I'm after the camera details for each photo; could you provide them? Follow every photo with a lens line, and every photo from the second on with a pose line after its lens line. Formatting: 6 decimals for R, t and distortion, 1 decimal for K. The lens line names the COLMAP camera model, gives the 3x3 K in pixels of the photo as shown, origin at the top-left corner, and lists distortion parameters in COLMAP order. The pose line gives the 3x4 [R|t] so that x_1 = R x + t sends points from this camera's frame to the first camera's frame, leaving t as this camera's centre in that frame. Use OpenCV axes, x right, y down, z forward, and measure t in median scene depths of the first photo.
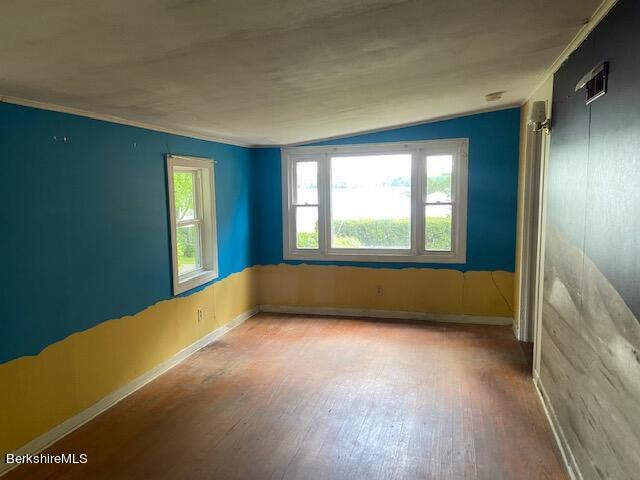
lens RADIAL K [[488.0, 0, 320.0], [0, 488.0, 240.0], [0, 0, 1]] dist [0.127791, -0.159774]
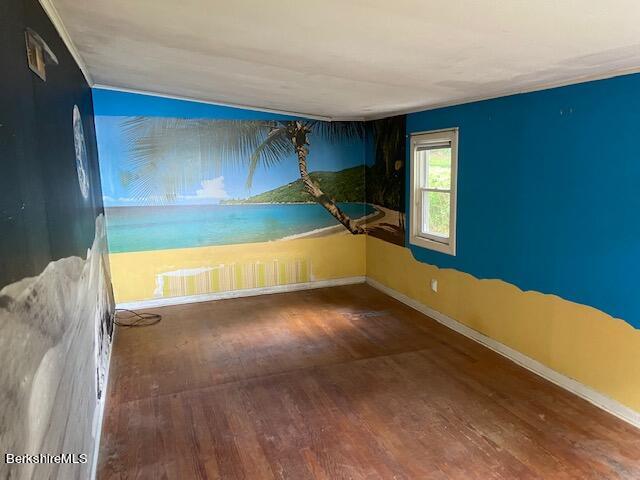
lens RADIAL K [[488.0, 0, 320.0], [0, 488.0, 240.0], [0, 0, 1]] dist [0.127791, -0.159774]
pose [[-0.808227, 0.115347, -0.577463, 0.487736], [-0.045332, 0.965531, 0.256311, -0.167544], [0.587123, 0.233335, -0.775139, 1.412160]]
